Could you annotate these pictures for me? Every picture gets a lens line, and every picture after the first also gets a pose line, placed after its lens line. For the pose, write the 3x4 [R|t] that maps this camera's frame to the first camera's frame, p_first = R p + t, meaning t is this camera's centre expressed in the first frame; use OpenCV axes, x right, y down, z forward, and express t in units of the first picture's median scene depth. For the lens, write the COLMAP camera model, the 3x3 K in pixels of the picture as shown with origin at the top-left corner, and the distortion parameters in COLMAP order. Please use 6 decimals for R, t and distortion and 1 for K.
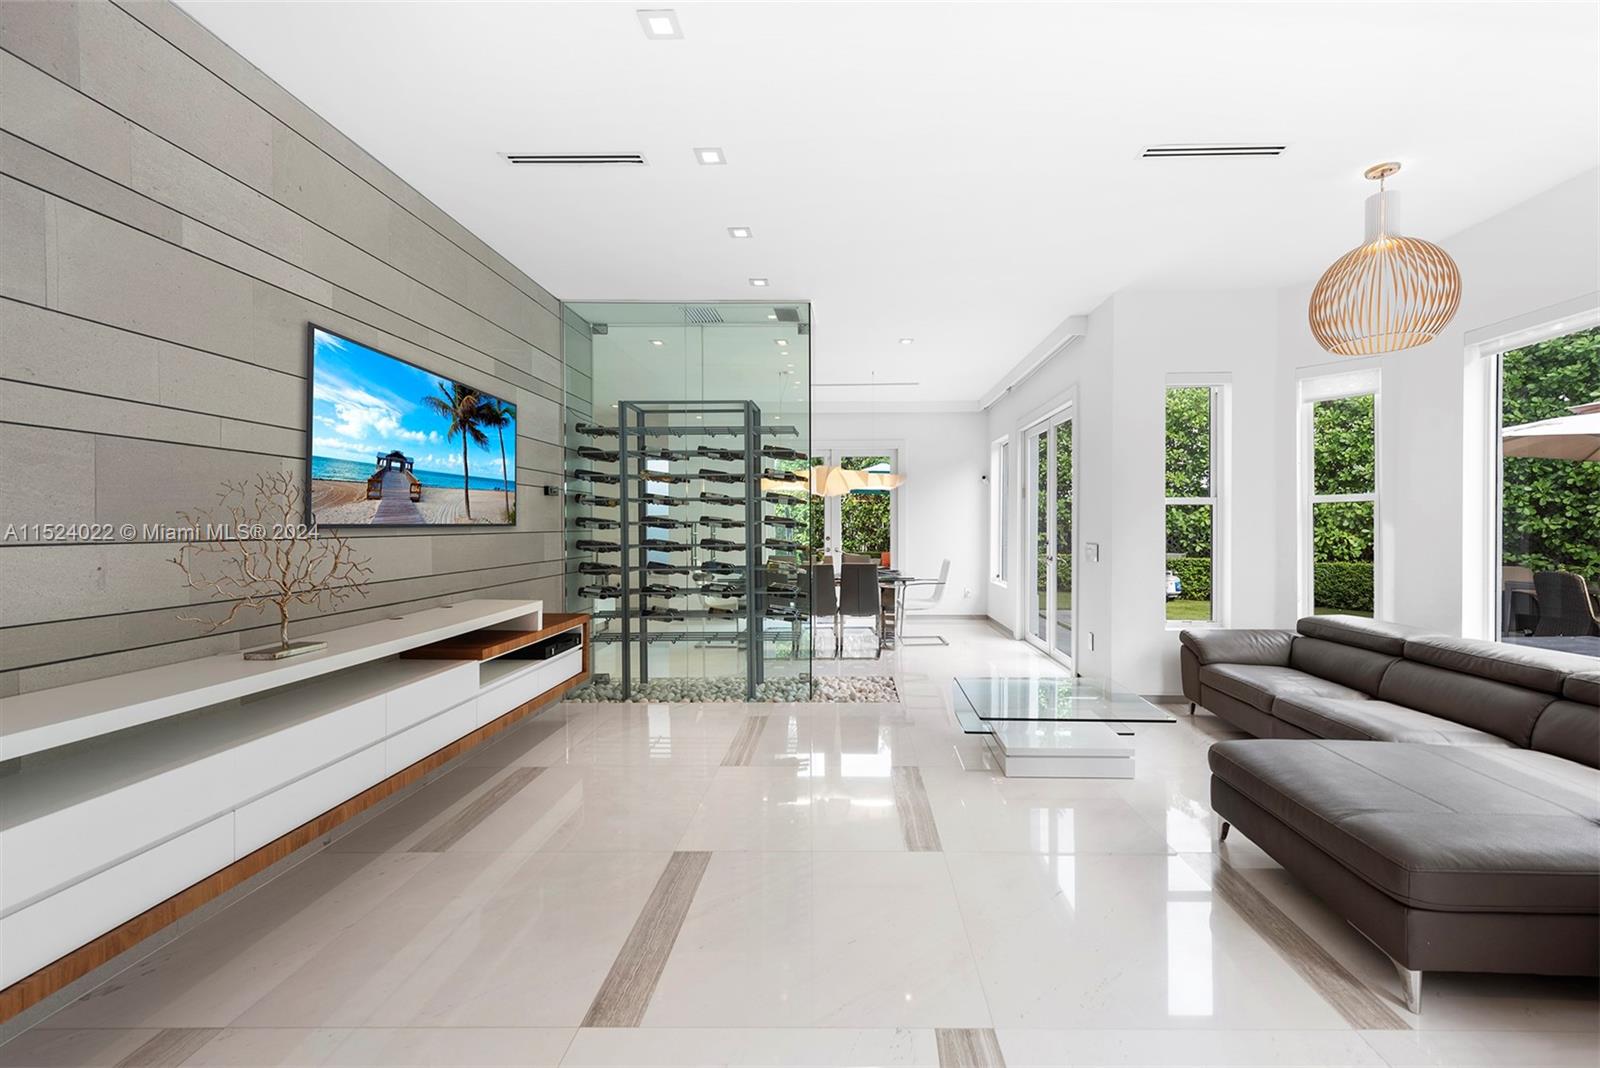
lens RADIAL K [[663.0, 0, 825.7], [0, 663.0, 533.5], [0, 0, 1]] dist [-0.003271, -0.000229]
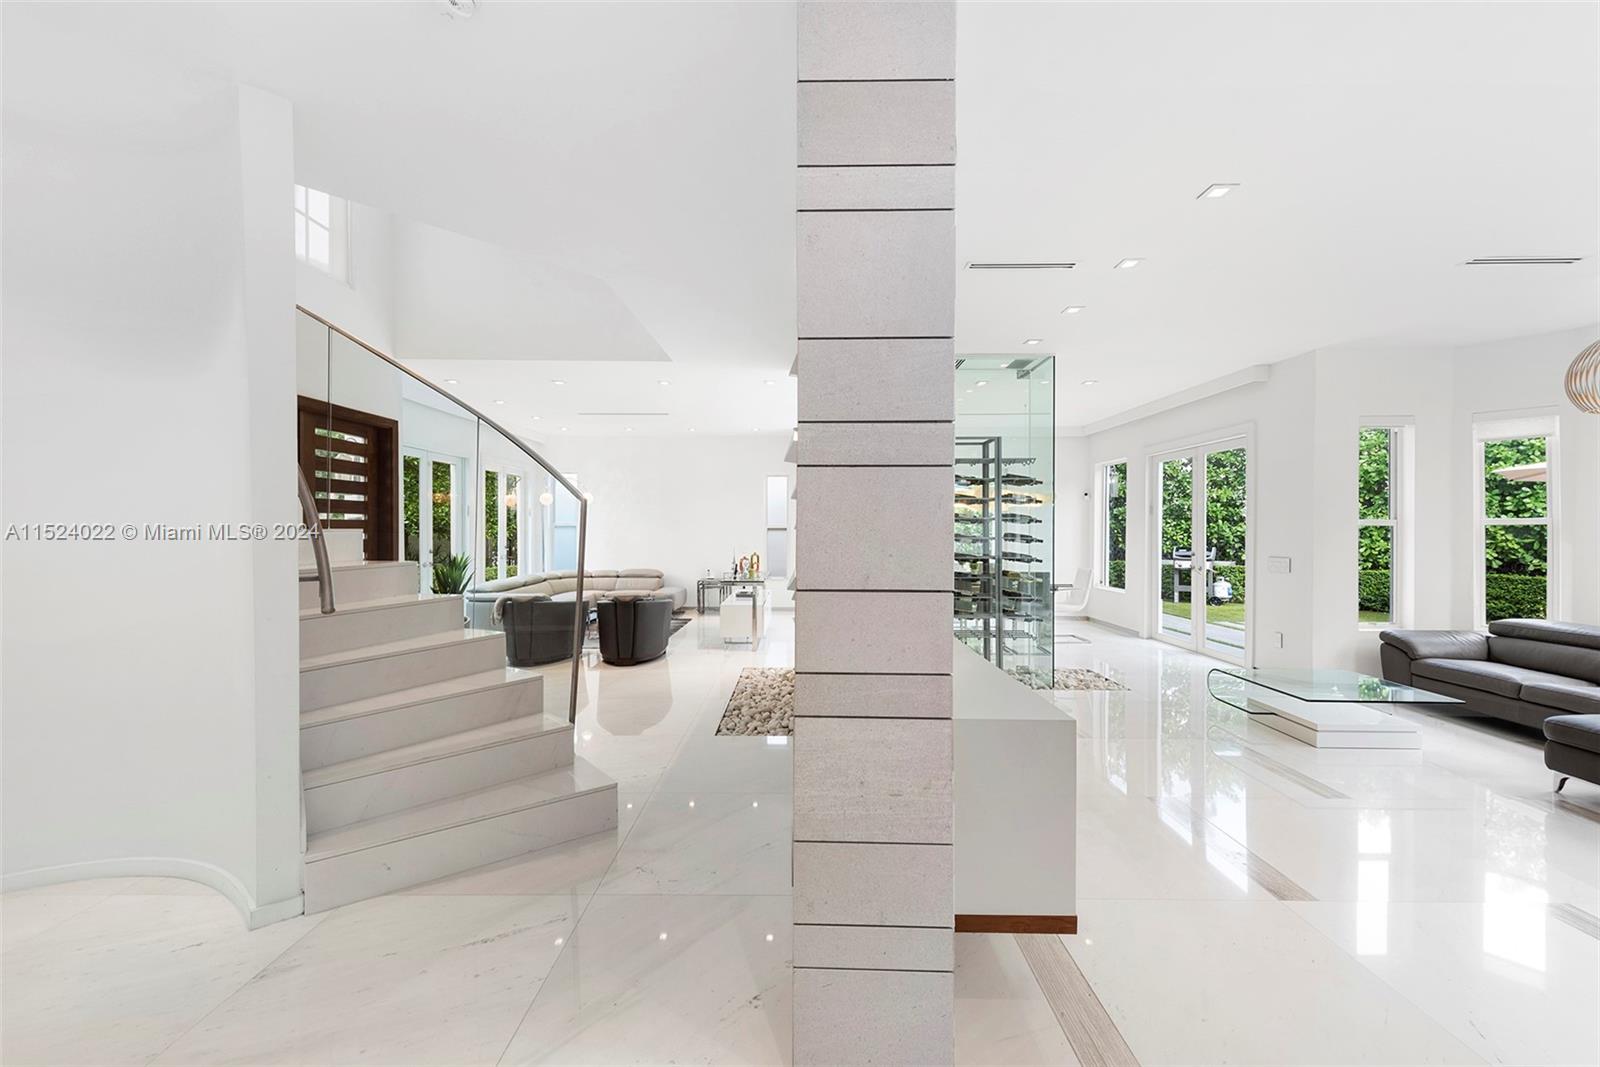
lens RADIAL K [[630.0, 0, 795.9], [0, 630.0, 535.9], [0, 0, 1]] dist [0.000295, -0.000616]
pose [[0.999969, 0.003596, 0.007010, -0.474431], [-0.003580, 0.999991, -0.002316, -0.018075], [-0.007018, 0.002291, 0.999973, -0.124101]]
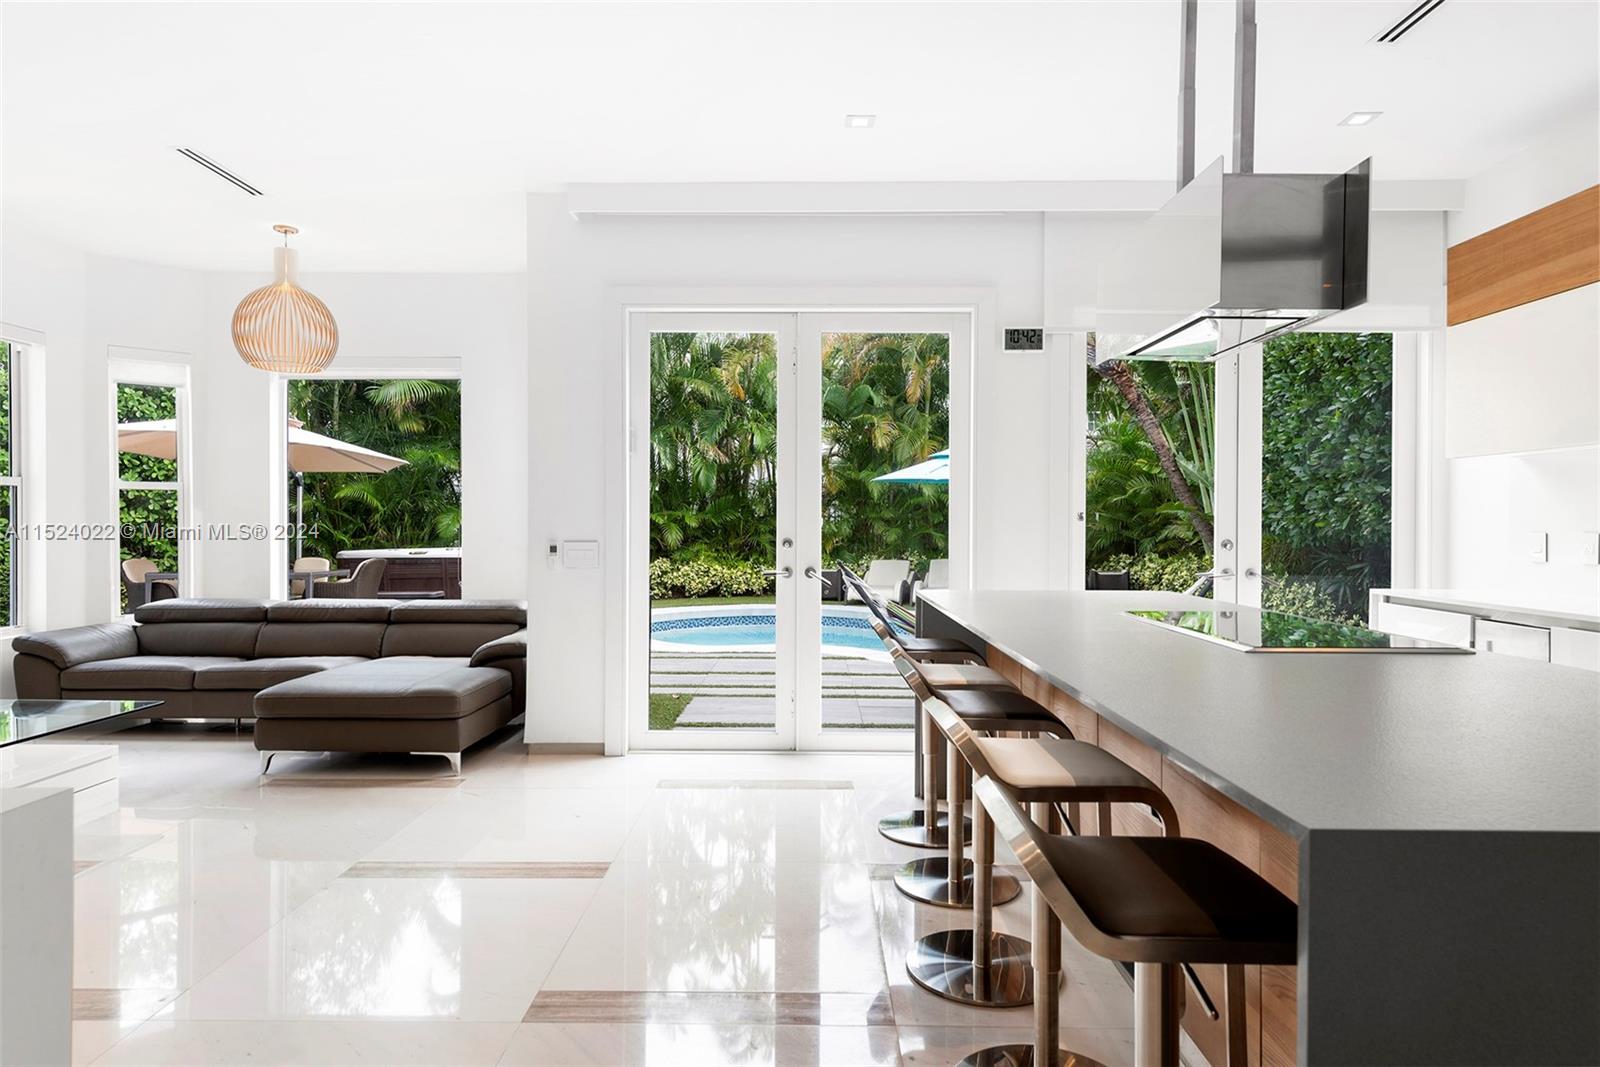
lens RADIAL K [[933.4, 0, 803.8], [0, 933.4, 537.9], [0, 0, 1]] dist [-0.000747, -0.004944]
pose [[-0.016223, -0.012949, 0.999785, -0.567050], [0.009702, 0.999867, 0.013108, 0.014323], [-0.999821, 0.009913, -0.016096, 0.025047]]
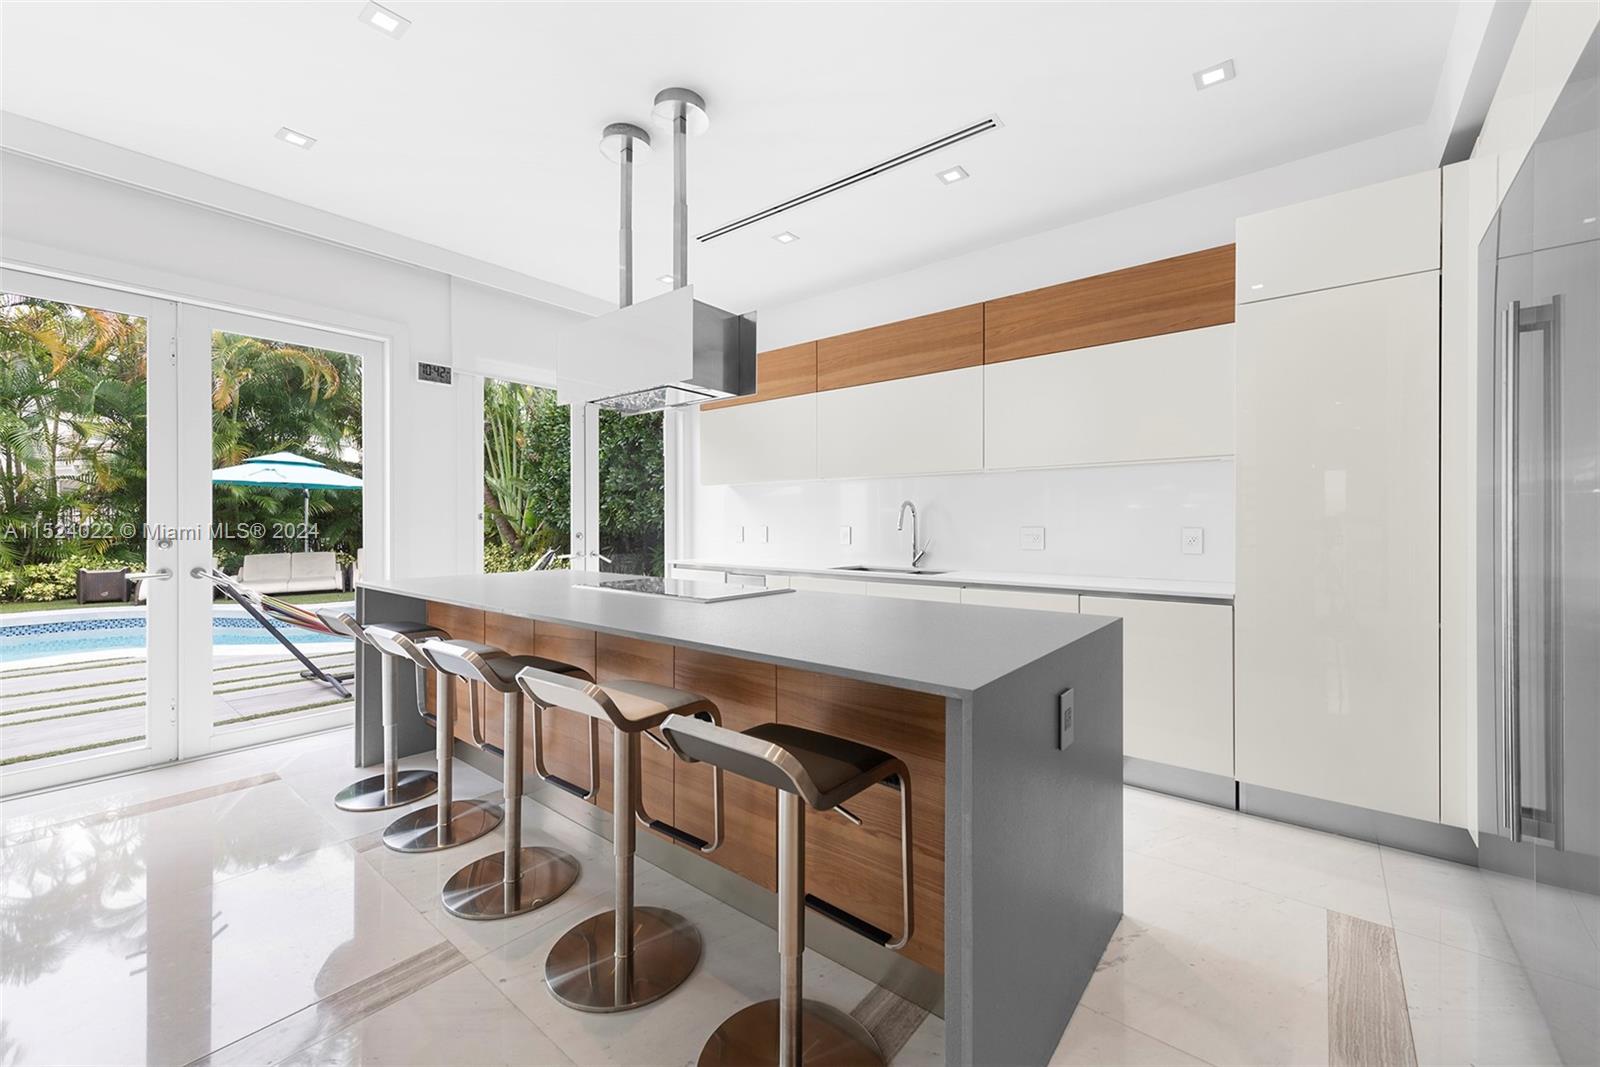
lens RADIAL K [[630.0, 0, 807.1], [0, 630.0, 525.1], [0, 0, 1]] dist [0.000295, -0.000616]
pose [[-0.799549, 0.000012, 0.600601, -0.475553], [0.008894, 0.999891, 0.011821, 0.013346], [-0.600535, 0.014793, -0.799461, 0.136800]]
